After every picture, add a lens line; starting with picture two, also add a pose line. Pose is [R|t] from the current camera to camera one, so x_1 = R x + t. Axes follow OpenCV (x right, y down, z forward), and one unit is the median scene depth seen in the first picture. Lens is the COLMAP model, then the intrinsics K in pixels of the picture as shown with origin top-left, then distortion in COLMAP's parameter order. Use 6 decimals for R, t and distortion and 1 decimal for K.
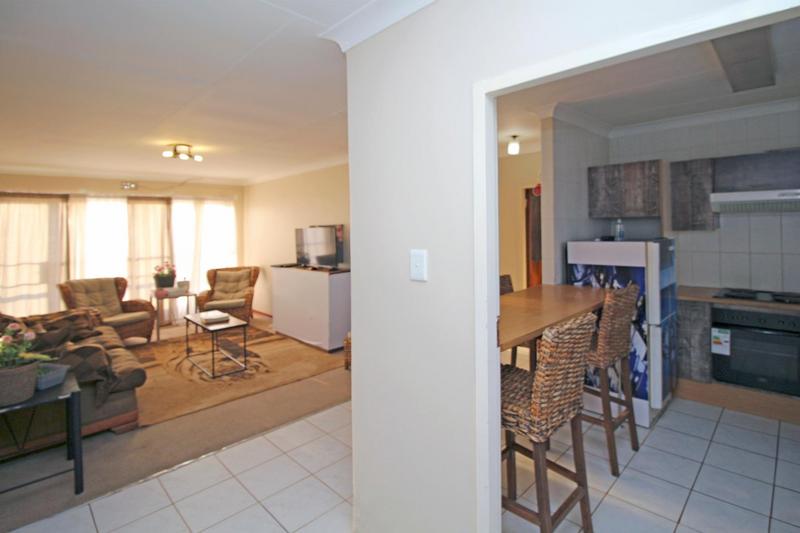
lens RADIAL K [[380.2, 0, 372.9], [0, 380.2, 226.2], [0, 0, 1]] dist [-0.000884, -0.007748]
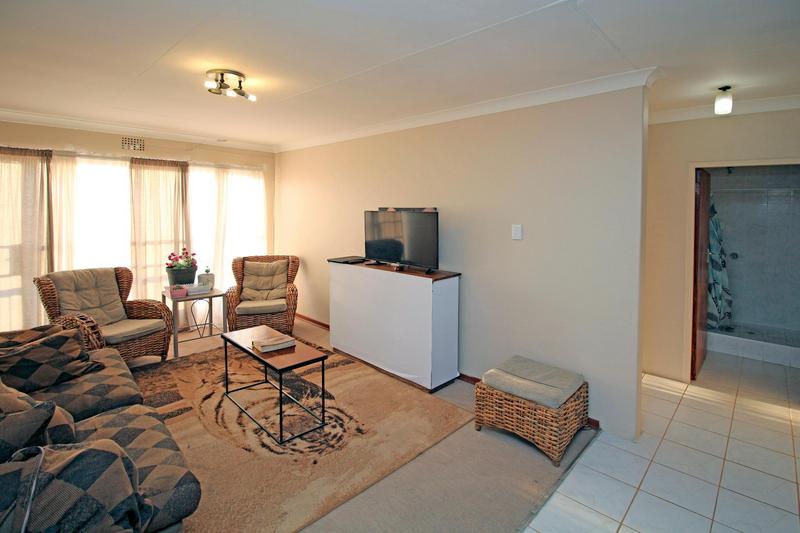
lens RADIAL K [[373.8, 0, 362.3], [0, 373.8, 228.1], [0, 0, 1]] dist [-0.014330, -0.000636]
pose [[0.999164, 0.036522, 0.018387, -0.224852], [-0.037495, 0.997742, 0.055717, -0.000568], [-0.016310, -0.056360, 0.998277, 0.288156]]
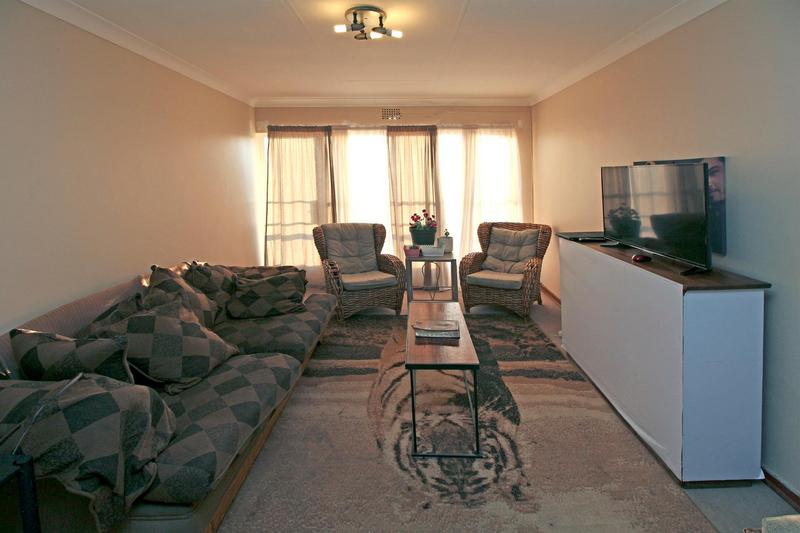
lens RADIAL K [[362.1, 0, 419.4], [0, 362.1, 196.5], [0, 0, 1]] dist [-0.016127, -0.000715]
pose [[0.757122, 0.060525, -0.650463, -0.086693], [-0.009213, 0.996589, 0.082009, 0.006985], [0.653208, -0.056098, 0.755098, 0.478863]]
